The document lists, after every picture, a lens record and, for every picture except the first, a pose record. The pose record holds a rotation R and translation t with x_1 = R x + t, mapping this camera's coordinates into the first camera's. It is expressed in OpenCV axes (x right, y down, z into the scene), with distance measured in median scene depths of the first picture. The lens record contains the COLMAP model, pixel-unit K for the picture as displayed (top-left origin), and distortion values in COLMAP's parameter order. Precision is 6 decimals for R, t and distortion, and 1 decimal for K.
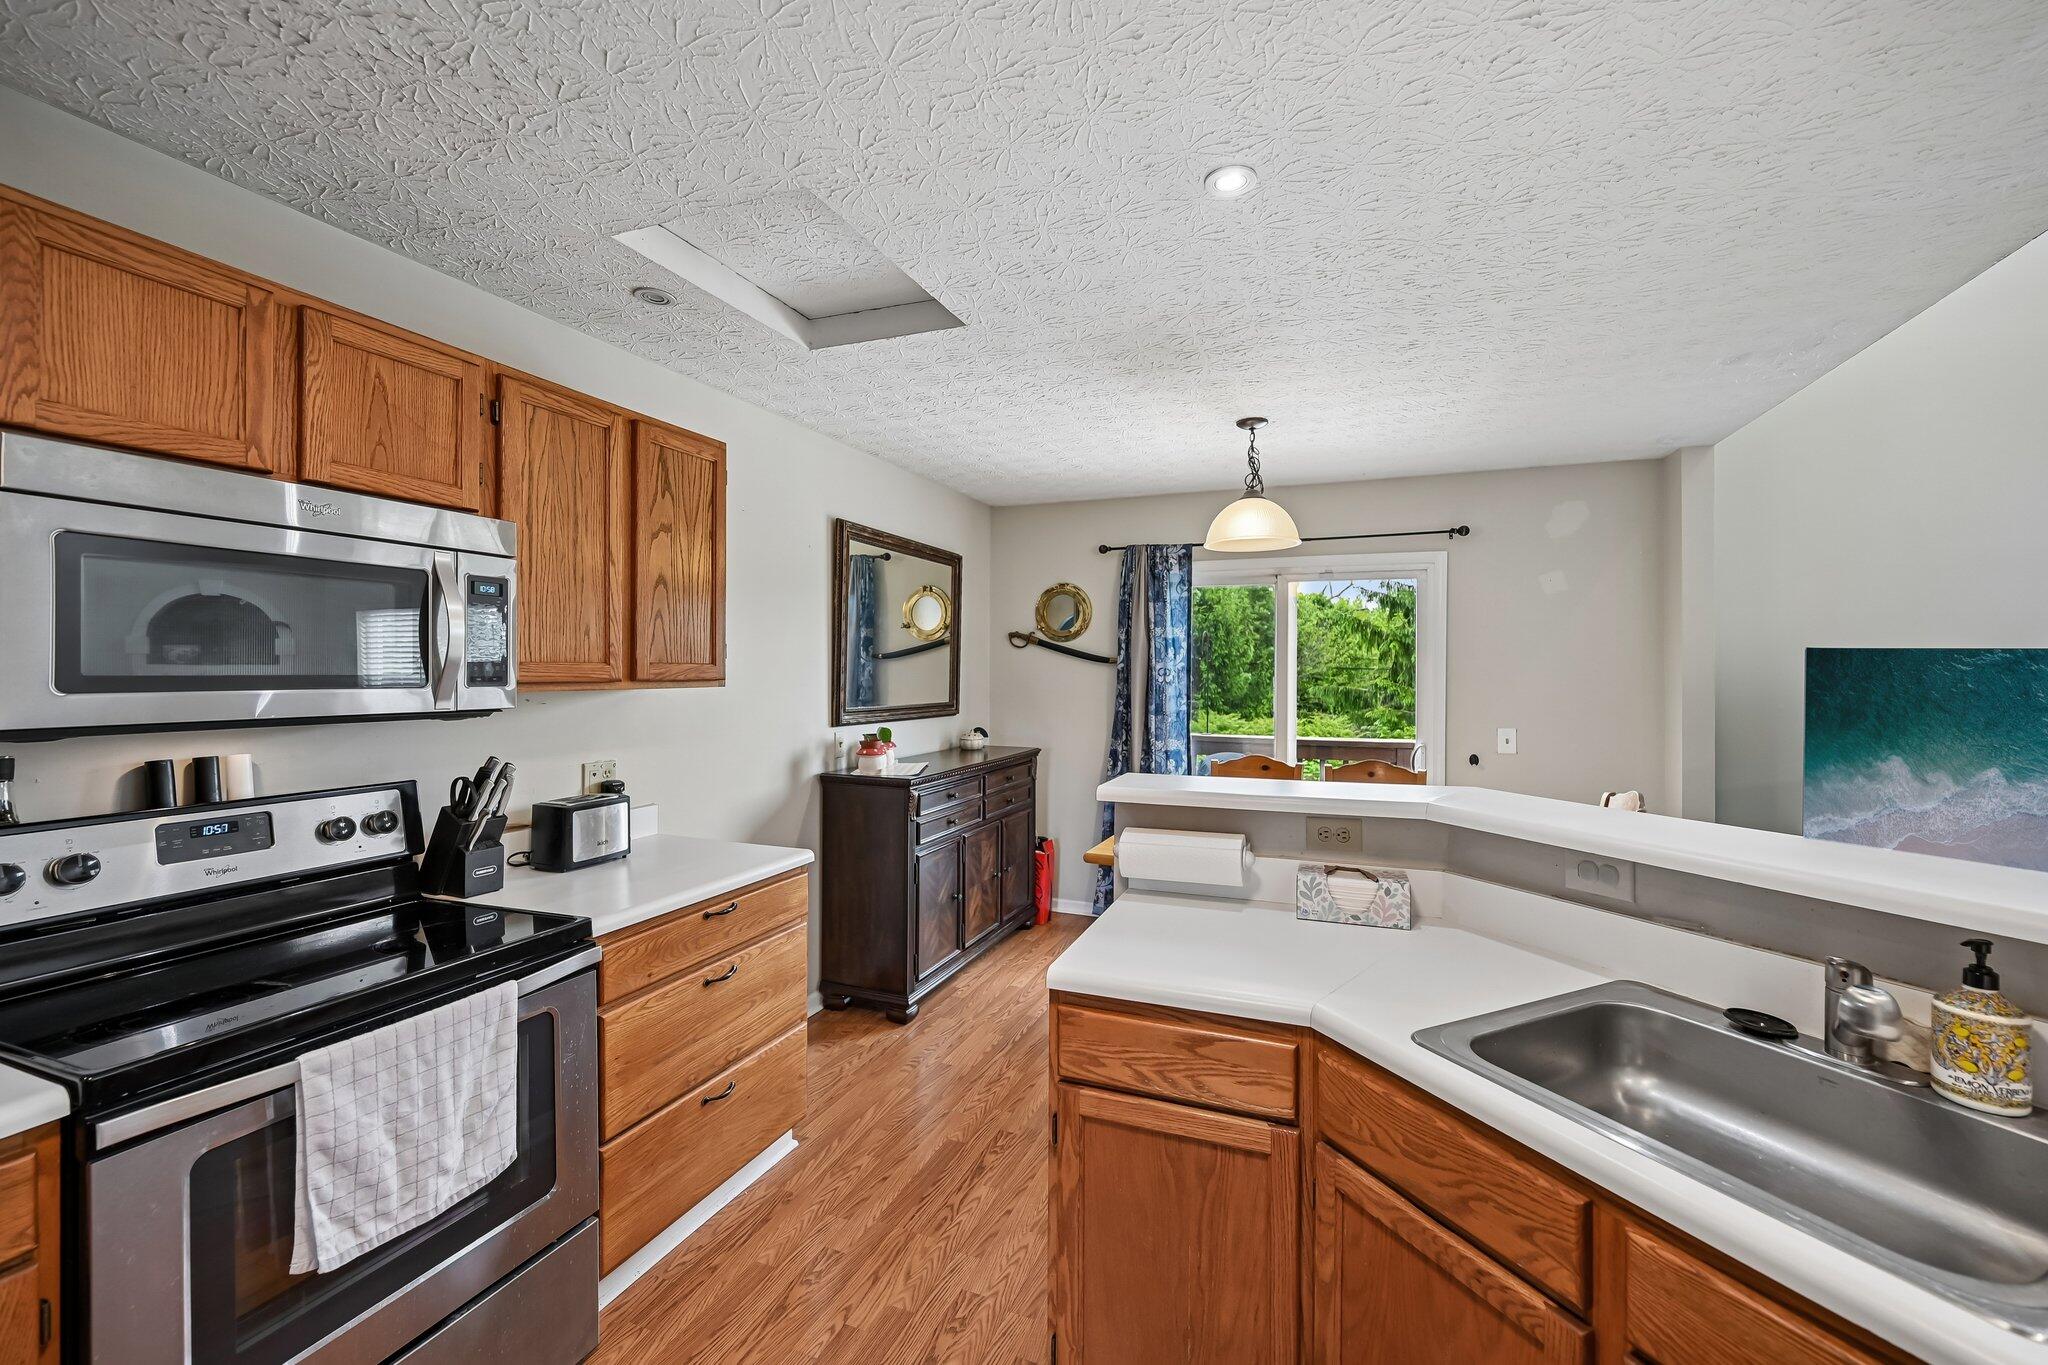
lens RADIAL K [[836.6, 0, 1024.0], [0, 836.6, 682.5], [0, 0, 1]] dist [-0.000164, -0.000002]
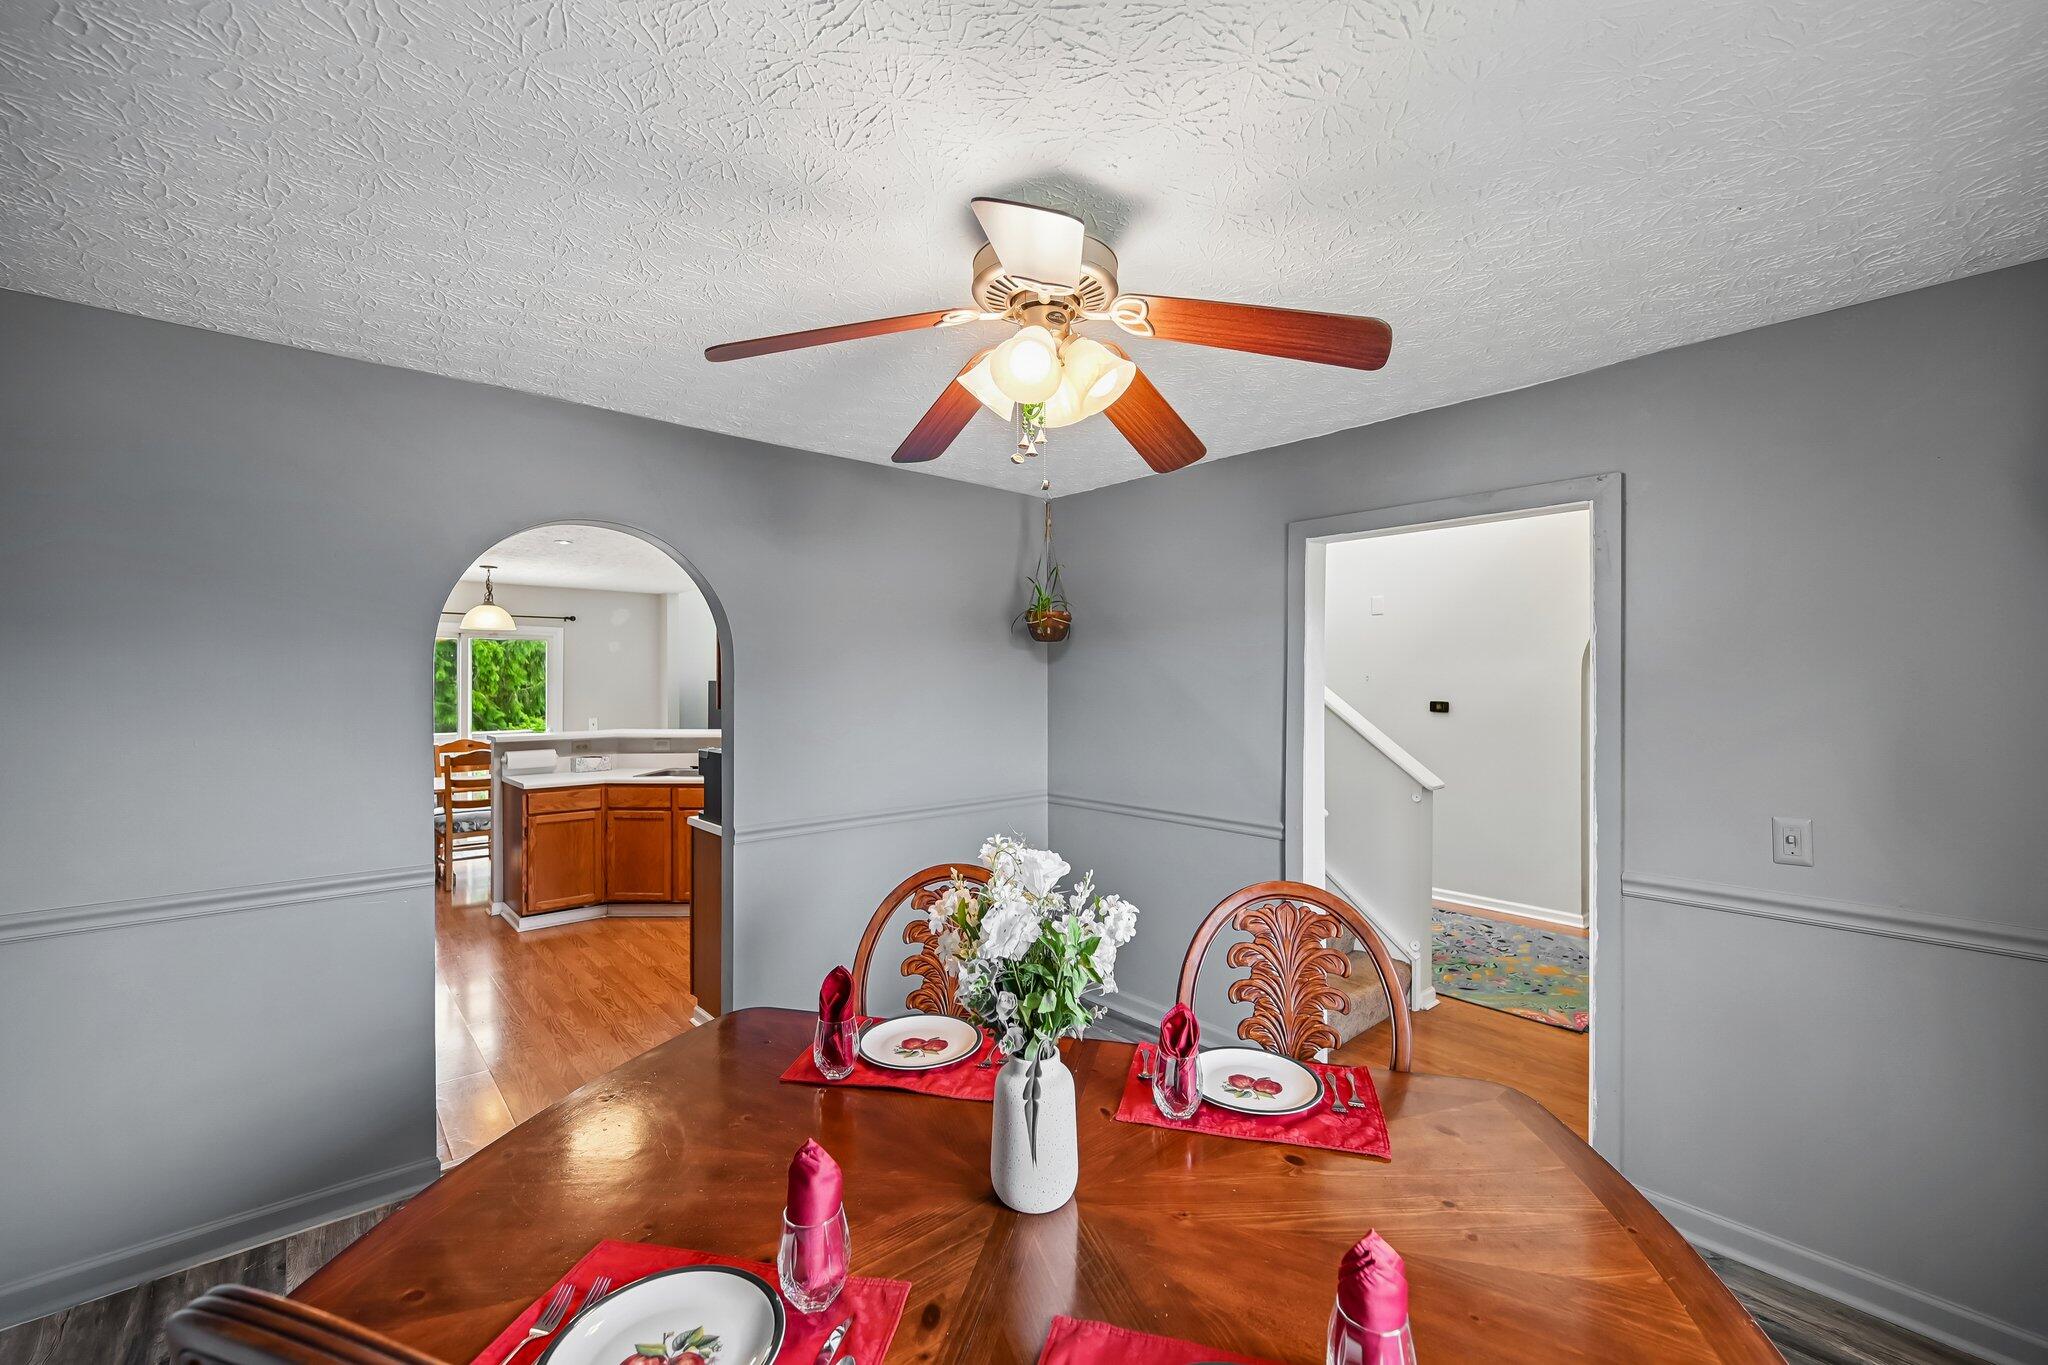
lens RADIAL K [[836.6, 0, 1024.0], [0, 836.6, 682.5], [0, 0, 1]] dist [-0.000164, -0.000002]
pose [[0.456233, 0.004568, 0.889849, -2.120392], [0.005423, 0.999954, -0.007914, -0.028790], [-0.889844, 0.008437, 0.456187, -2.406722]]
